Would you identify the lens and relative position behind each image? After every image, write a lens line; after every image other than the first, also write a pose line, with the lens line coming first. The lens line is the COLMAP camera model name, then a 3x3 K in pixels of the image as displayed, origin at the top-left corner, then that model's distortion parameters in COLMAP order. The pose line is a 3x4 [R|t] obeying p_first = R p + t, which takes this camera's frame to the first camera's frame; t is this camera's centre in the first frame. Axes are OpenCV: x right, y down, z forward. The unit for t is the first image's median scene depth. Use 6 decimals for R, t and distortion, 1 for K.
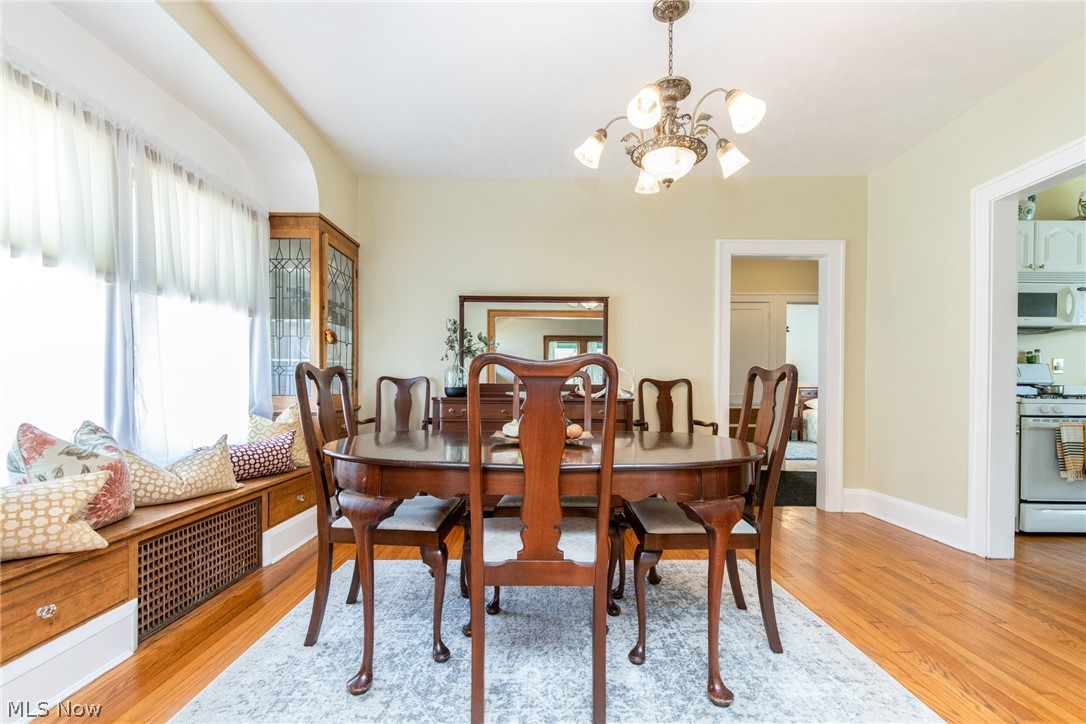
lens RADIAL K [[475.1, 0, 543.9], [0, 475.1, 388.4], [0, 0, 1]] dist [0.000177, 0.000119]
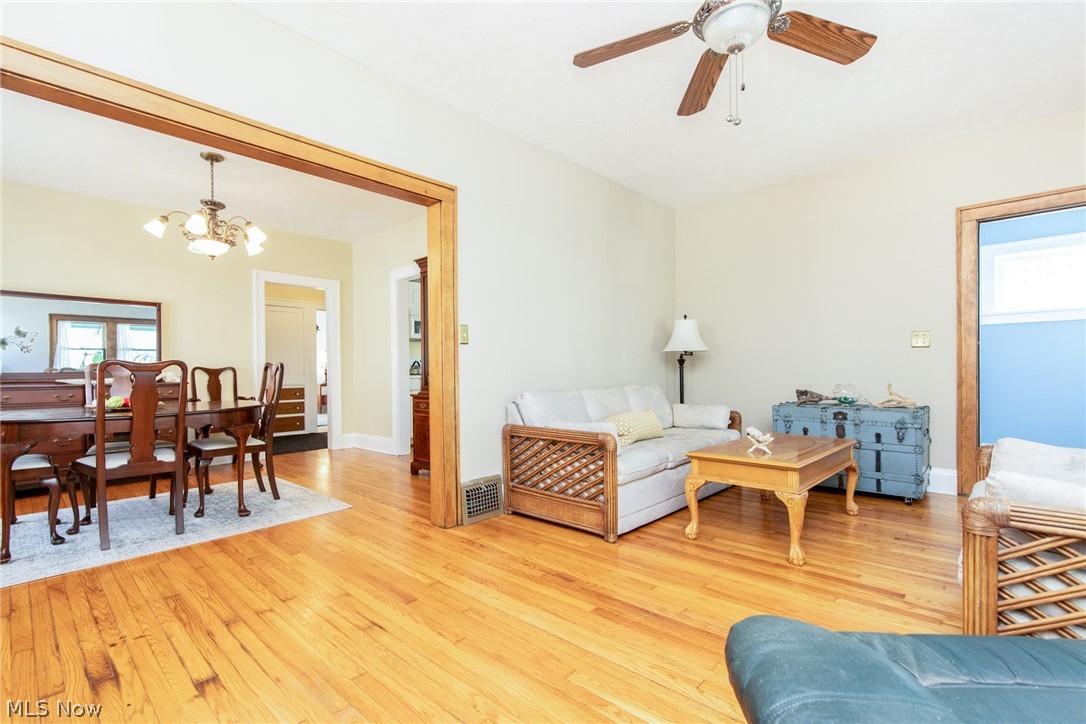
lens RADIAL K [[490.5, 0, 526.5], [0, 490.5, 376.4], [0, 0, 1]] dist [0.001438, 0.000139]
pose [[0.687108, -0.020406, 0.726268, -0.256604], [0.013194, 0.999791, 0.015608, -0.006949], [-0.726435, -0.001142, 0.687234, -1.045178]]
